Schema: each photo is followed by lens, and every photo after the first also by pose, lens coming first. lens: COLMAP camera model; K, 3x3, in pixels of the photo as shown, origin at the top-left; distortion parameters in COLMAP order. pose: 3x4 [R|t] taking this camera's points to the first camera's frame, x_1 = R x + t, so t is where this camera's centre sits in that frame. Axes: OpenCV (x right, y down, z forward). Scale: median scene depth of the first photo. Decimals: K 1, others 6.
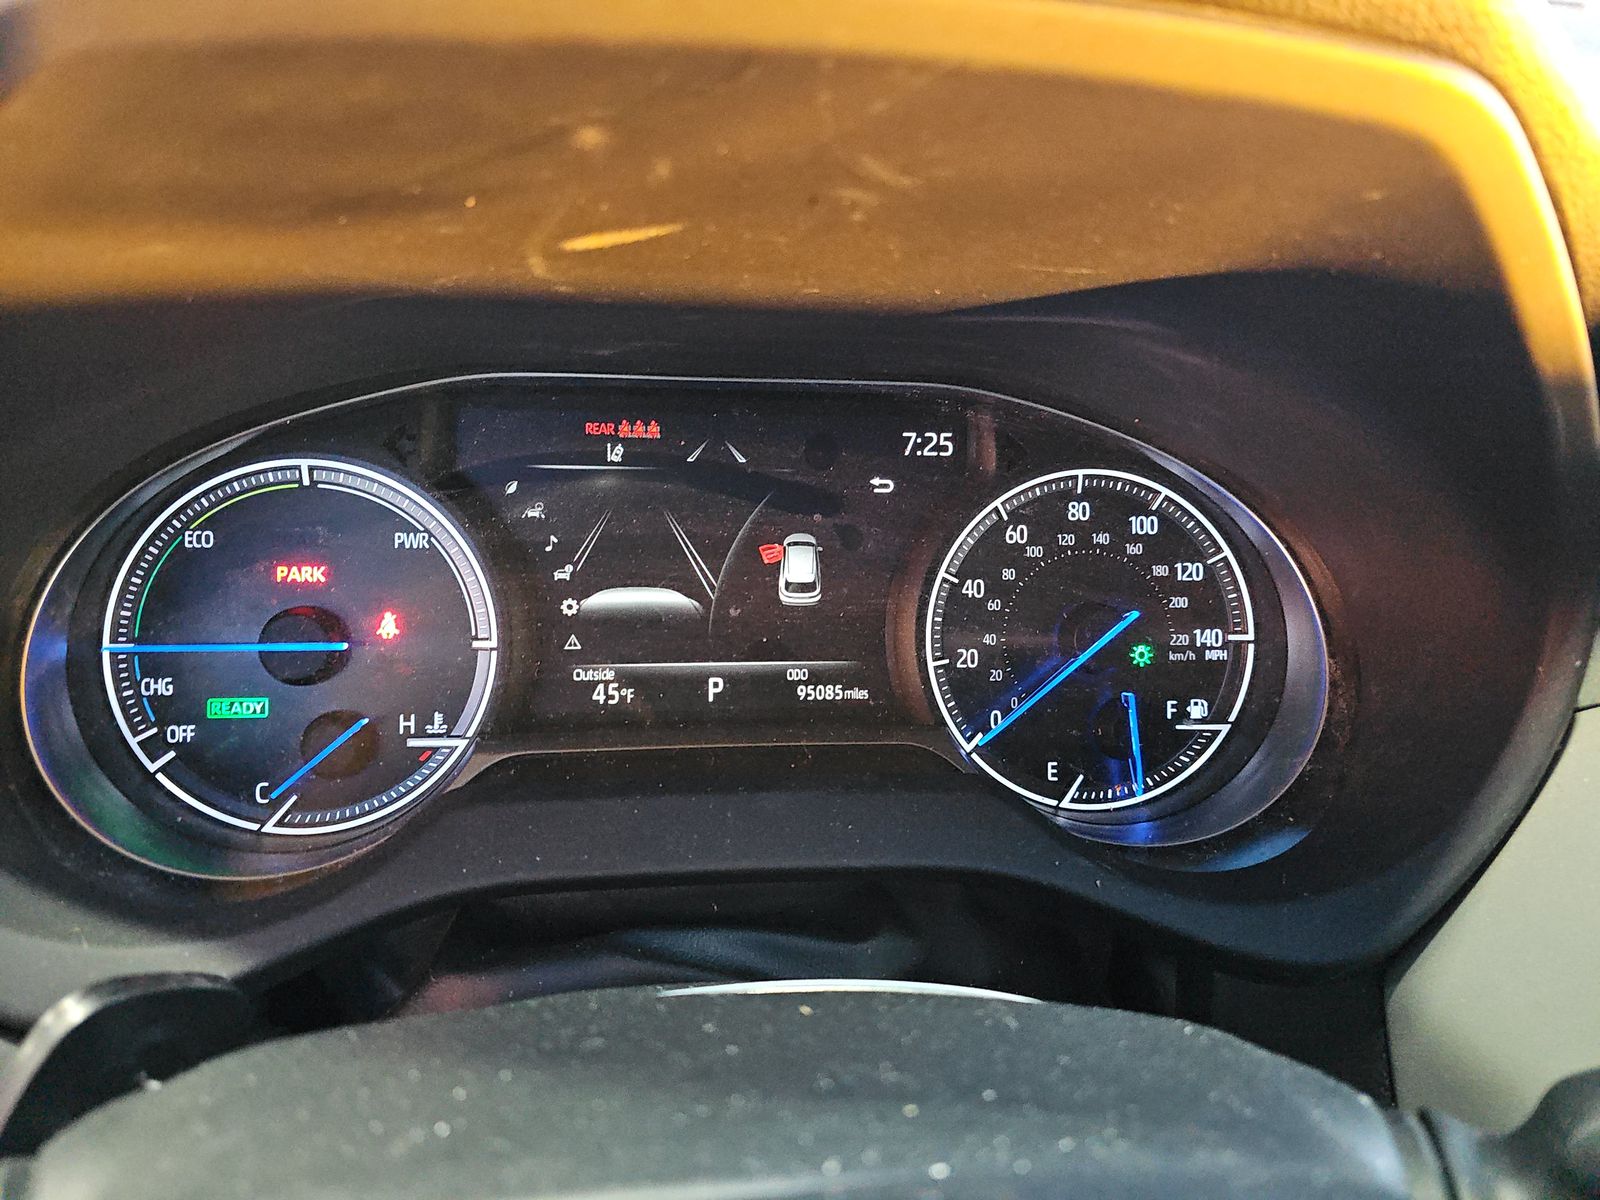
lens RADIAL K [[1064.2, 0, 800.0], [0, 1064.2, 600.0], [0, 0, 1]] dist [0.058541, -0.059854]
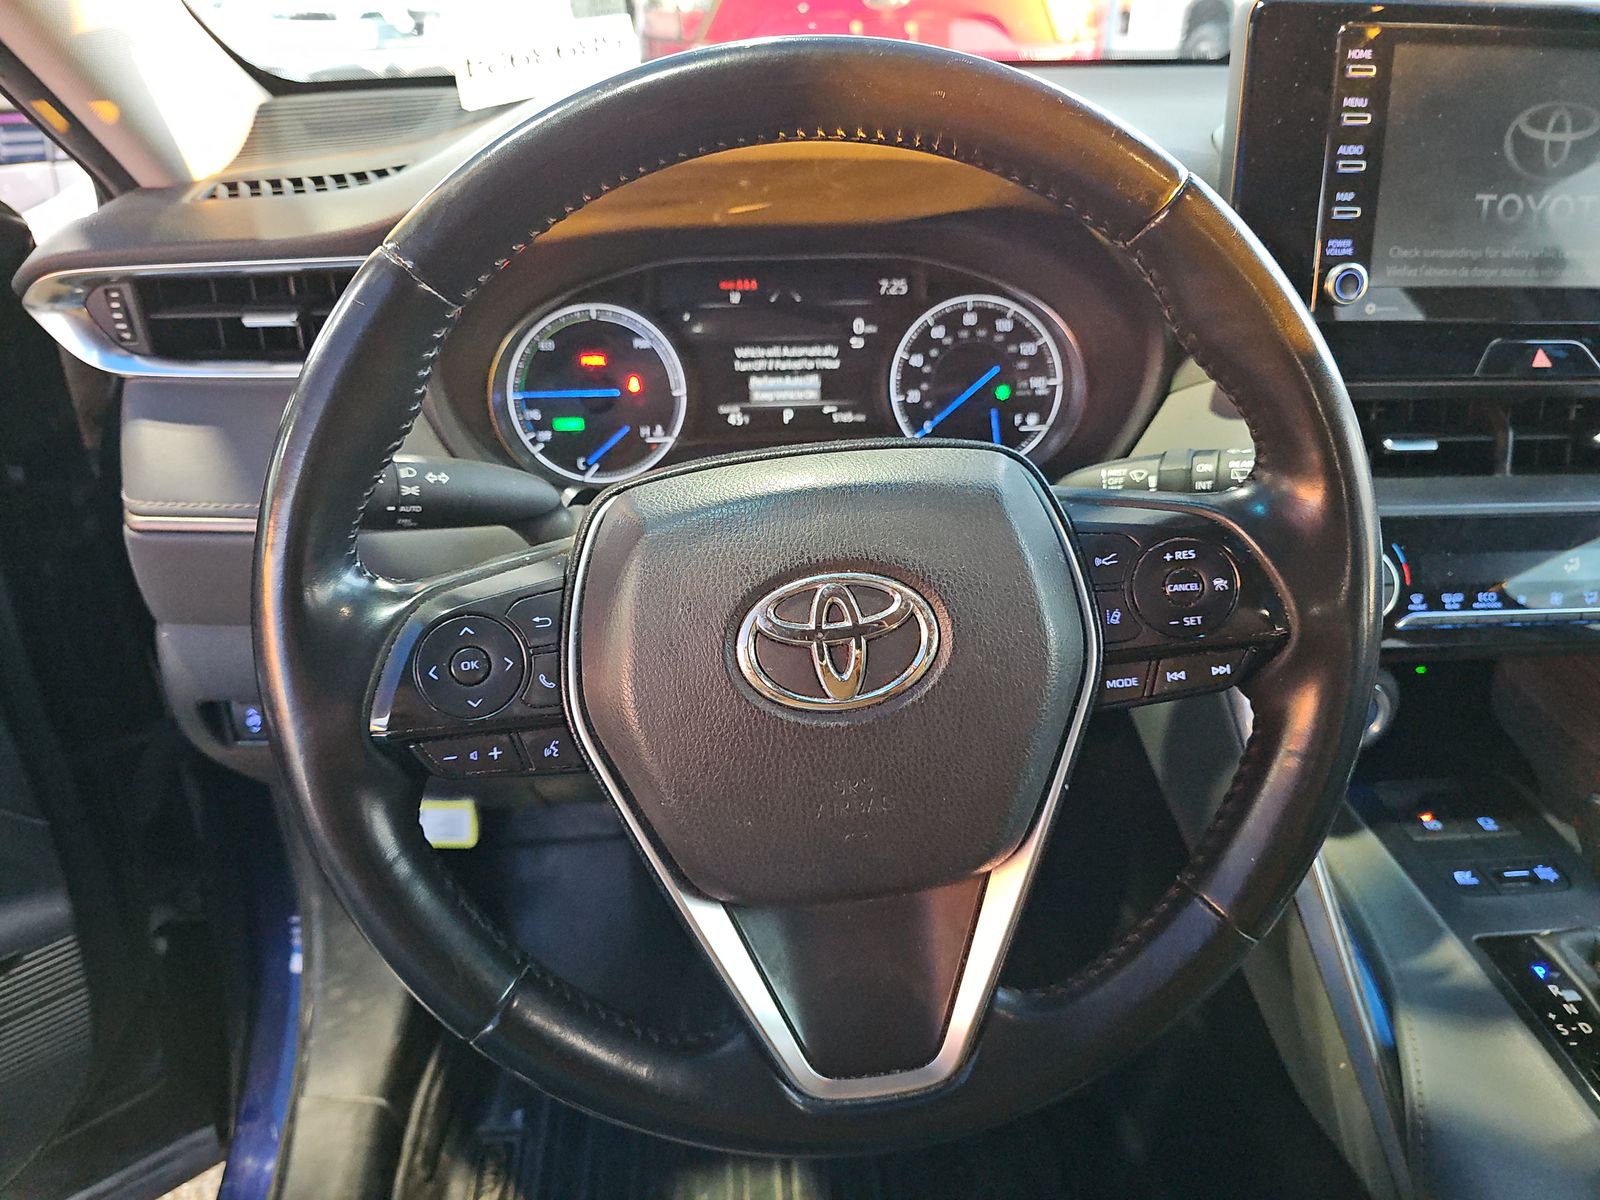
lens RADIAL K [[1064.2, 0, 800.0], [0, 1064.2, 600.0], [0, 0, 1]] dist [0.058541, -0.059854]
pose [[0.997337, -0.018100, -0.070650, 0.079365], [0.026000, 0.993305, 0.112562, 0.203830], [0.068139, -0.114099, 0.991130, -1.046397]]
